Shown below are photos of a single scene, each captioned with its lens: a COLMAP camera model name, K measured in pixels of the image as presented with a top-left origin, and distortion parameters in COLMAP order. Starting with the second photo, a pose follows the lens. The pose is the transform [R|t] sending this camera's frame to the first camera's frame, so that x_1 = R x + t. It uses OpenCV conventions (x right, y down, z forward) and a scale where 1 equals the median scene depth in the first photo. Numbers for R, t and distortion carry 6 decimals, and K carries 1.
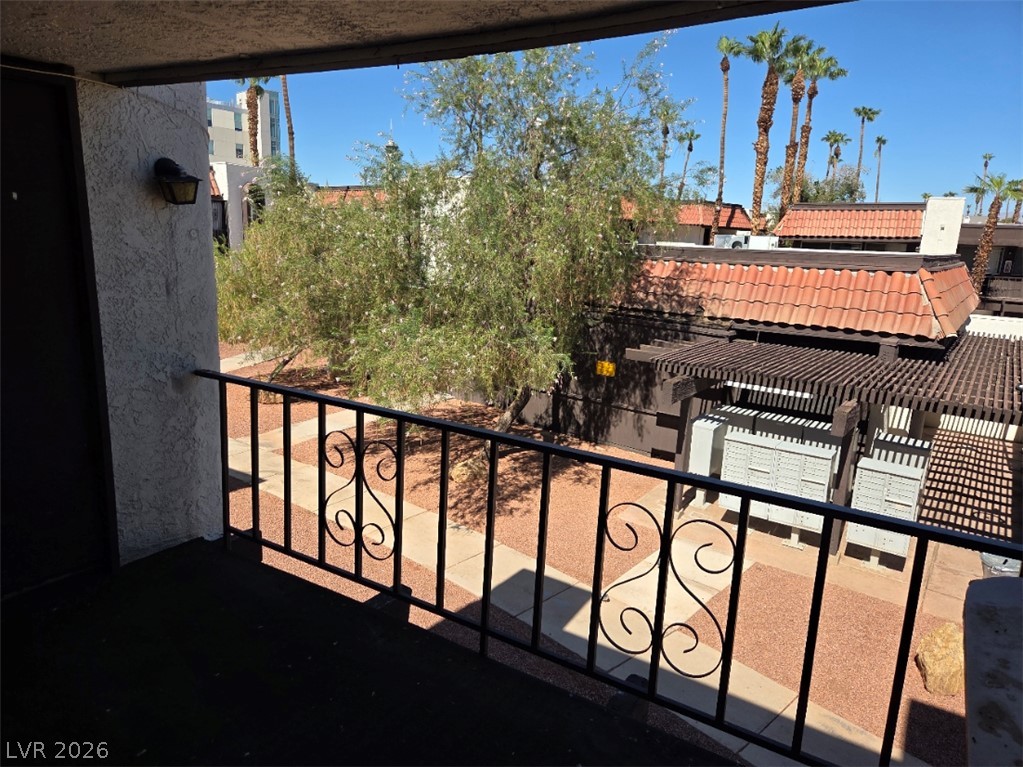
lens RADIAL K [[675.2, 0, 511.5], [0, 675.2, 383.5], [0, 0, 1]] dist [0.000956, -0.001701]
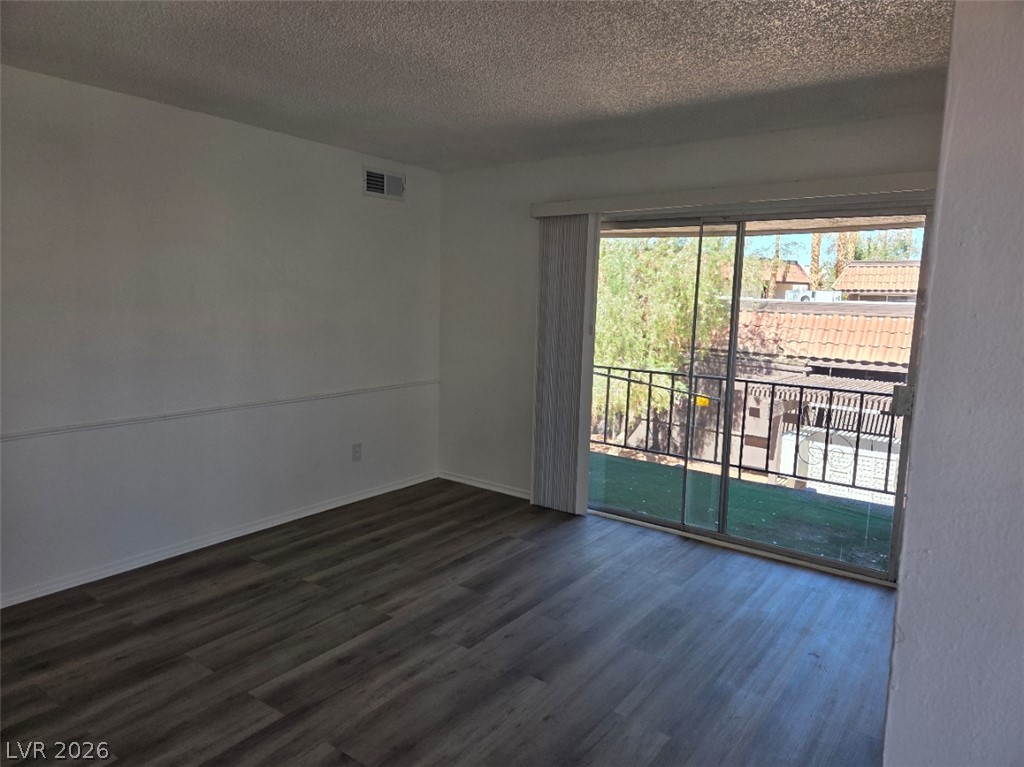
lens RADIAL K [[642.3, 0, 512.0], [0, 642.3, 383.5], [0, 0, 1]] dist [0.002196, 0.000366]
pose [[0.996140, 0.000252, -0.087779, -0.099971], [-0.006724, 0.997277, -0.073438, 0.038260], [0.087522, 0.073745, 0.993429, -0.196608]]
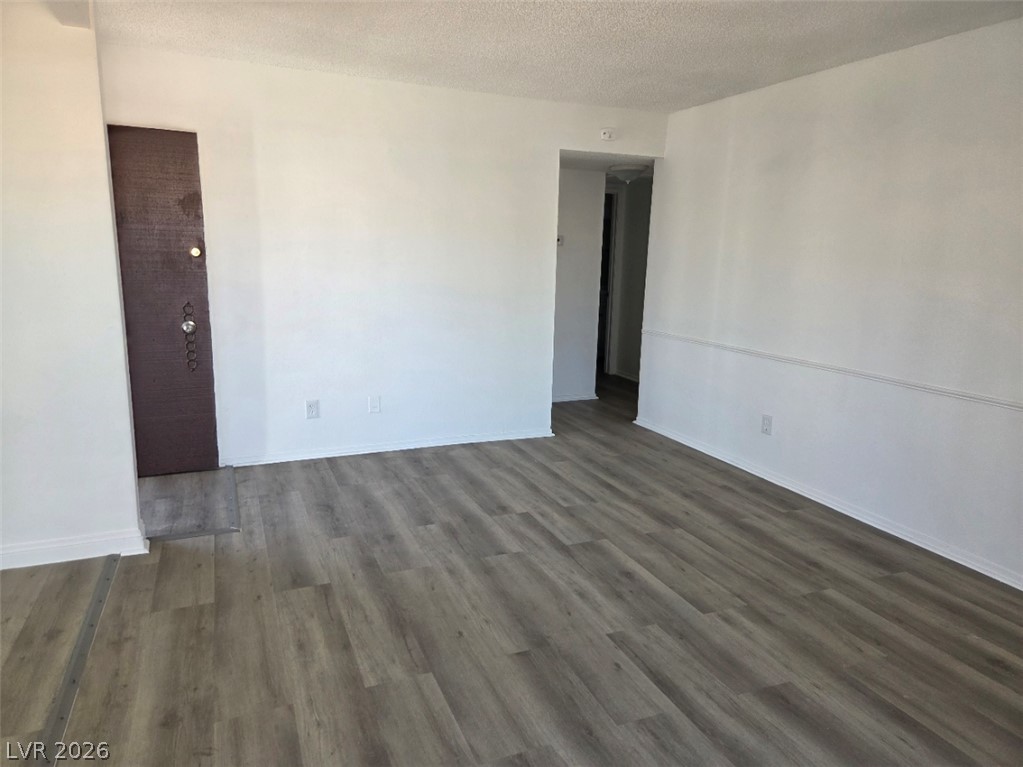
lens RADIAL K [[675.2, 0, 511.5], [0, 675.2, 383.5], [0, 0, 1]] dist [0.000956, -0.001701]
pose [[-0.572375, 0.112883, -0.812185, 0.169250], [-0.214215, 0.935499, 0.280987, -0.054547], [0.791517, 0.334812, -0.511275, 0.339962]]
